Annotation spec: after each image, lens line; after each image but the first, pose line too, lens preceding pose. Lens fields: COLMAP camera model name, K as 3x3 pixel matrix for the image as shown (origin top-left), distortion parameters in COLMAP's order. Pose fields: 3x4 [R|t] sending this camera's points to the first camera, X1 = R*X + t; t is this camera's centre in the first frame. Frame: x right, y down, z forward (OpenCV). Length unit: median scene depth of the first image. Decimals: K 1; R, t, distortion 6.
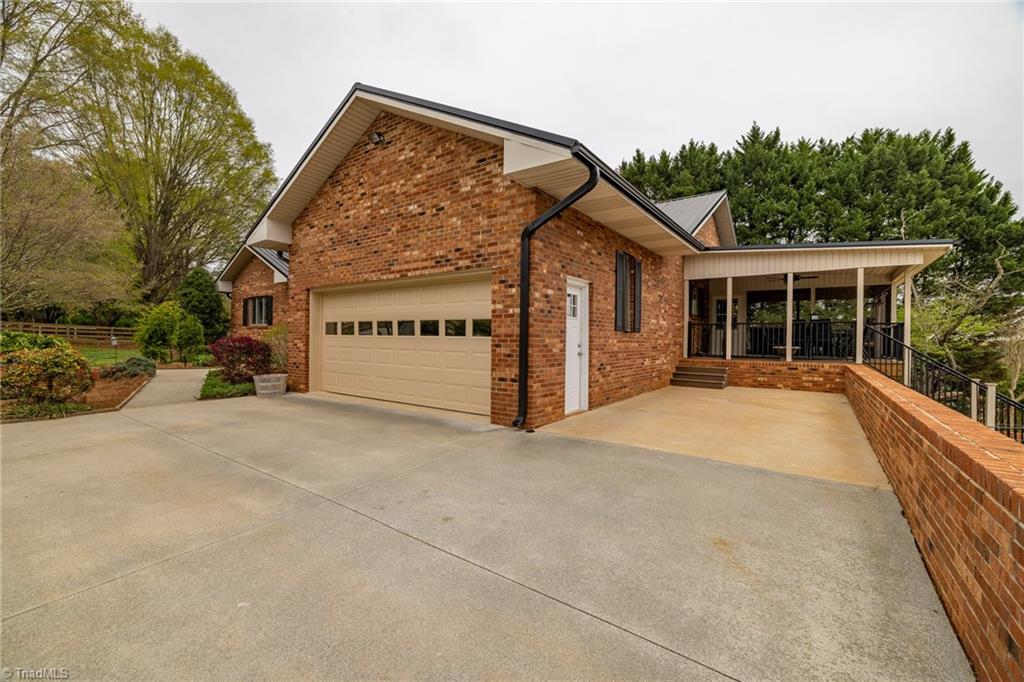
lens RADIAL K [[426.4, 0, 509.2], [0, 426.4, 339.8], [0, 0, 1]] dist [-0.000483, -0.000377]
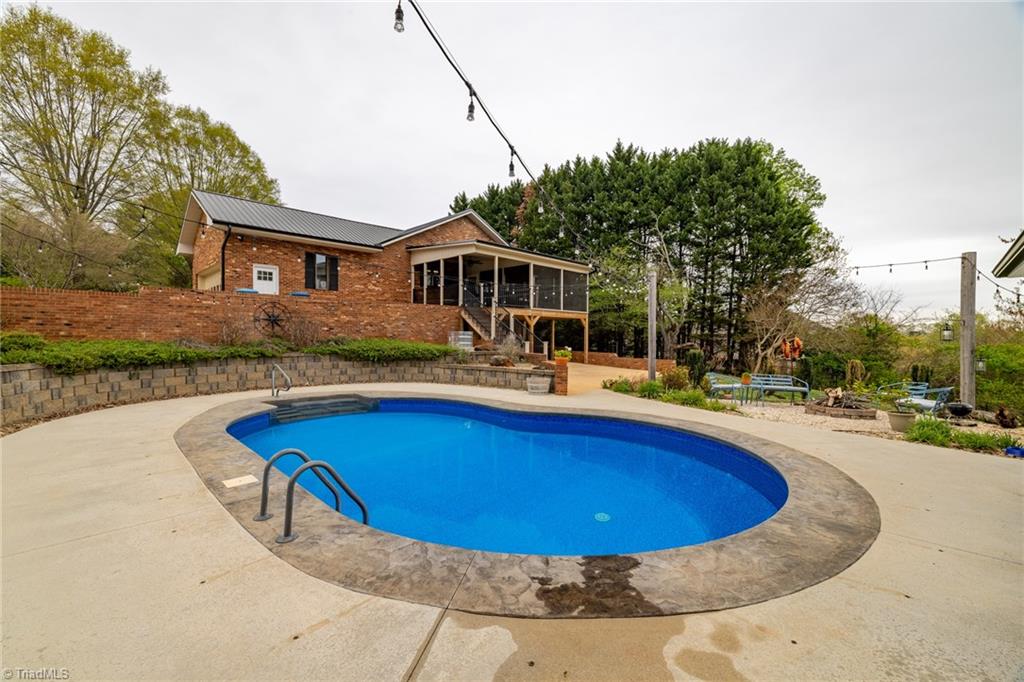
lens RADIAL K [[426.4, 0, 509.2], [0, 426.4, 339.8], [0, 0, 1]] dist [-0.000483, -0.000377]
pose [[0.988280, -0.009323, -0.152365, 0.529363], [0.009838, 0.999948, 0.002625, 0.081926], [0.152333, -0.004093, 0.988321, -0.334788]]
